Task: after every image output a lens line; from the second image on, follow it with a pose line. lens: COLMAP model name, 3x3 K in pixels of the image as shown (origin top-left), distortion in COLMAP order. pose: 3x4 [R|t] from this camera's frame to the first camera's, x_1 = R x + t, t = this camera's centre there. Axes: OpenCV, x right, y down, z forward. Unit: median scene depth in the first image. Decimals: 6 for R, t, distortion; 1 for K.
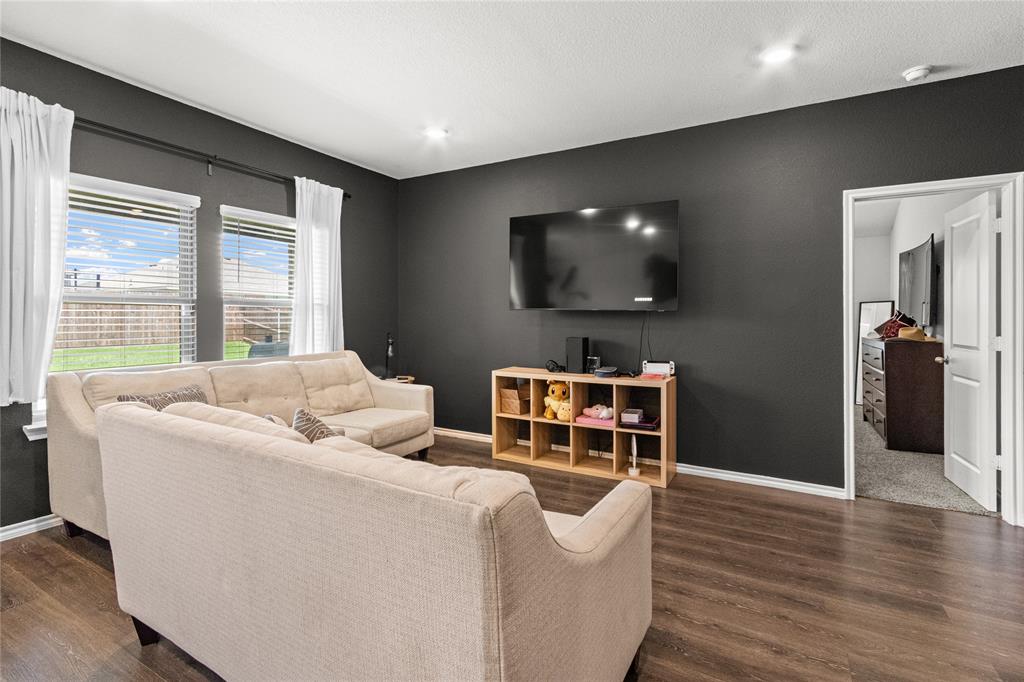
lens RADIAL K [[481.8, 0, 508.7], [0, 481.8, 319.4], [0, 0, 1]] dist [0.004035, 0.000267]
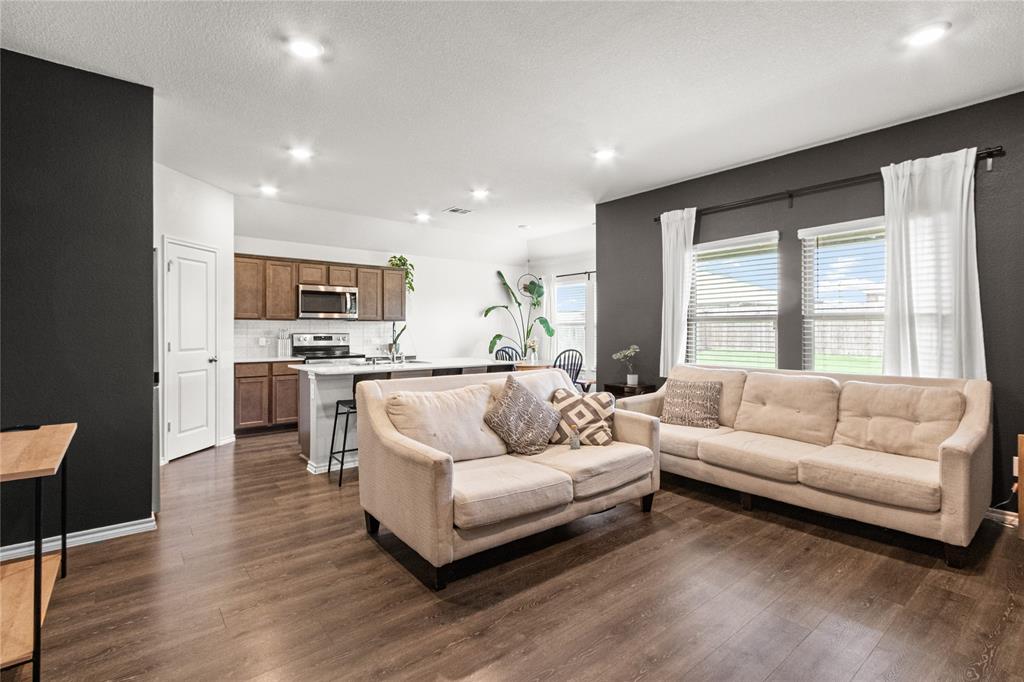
lens RADIAL K [[477.5, 0, 509.0], [0, 477.5, 327.6], [0, 0, 1]] dist [0.001456, -0.000211]
pose [[-0.363559, -0.009470, -0.931523, 0.607571], [-0.005003, 0.999954, -0.008213, -0.000633], [0.931558, 0.001675, -0.363589, 0.708004]]
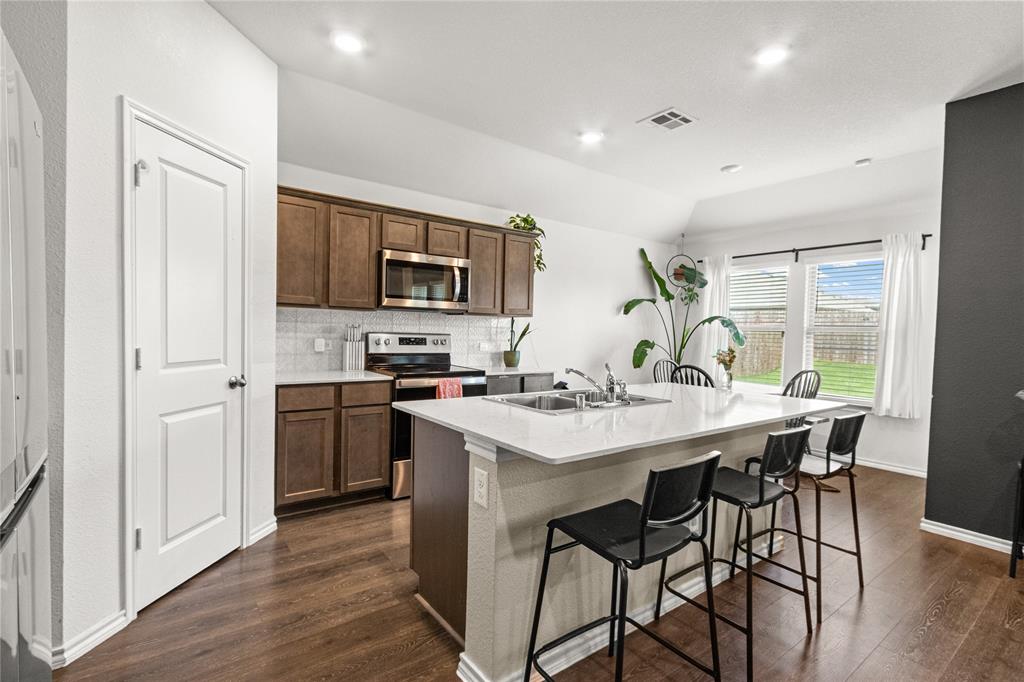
lens RADIAL K [[467.9, 0, 505.7], [0, 467.9, 345.7], [0, 0, 1]] dist [0.000939, 0.000167]
pose [[-0.406030, 0.014942, -0.913738, 0.144873], [-0.030626, 0.999082, 0.029947, -0.000562], [0.913347, 0.040143, -0.405199, 0.106630]]
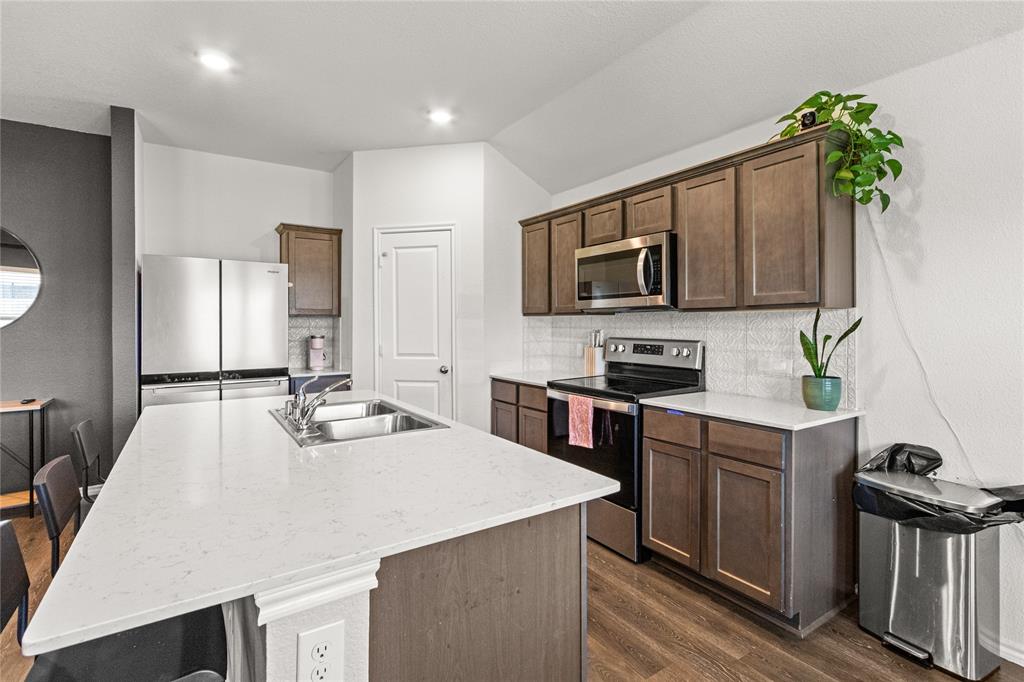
lens RADIAL K [[474.4, 0, 509.5], [0, 474.4, 325.0], [0, 0, 1]] dist [0.003784, 0.000072]
pose [[-0.895986, -0.003429, 0.444070, -0.813696], [-0.000205, 0.999973, 0.007308, -0.020319], [-0.444083, 0.006457, -0.895962, 0.334595]]
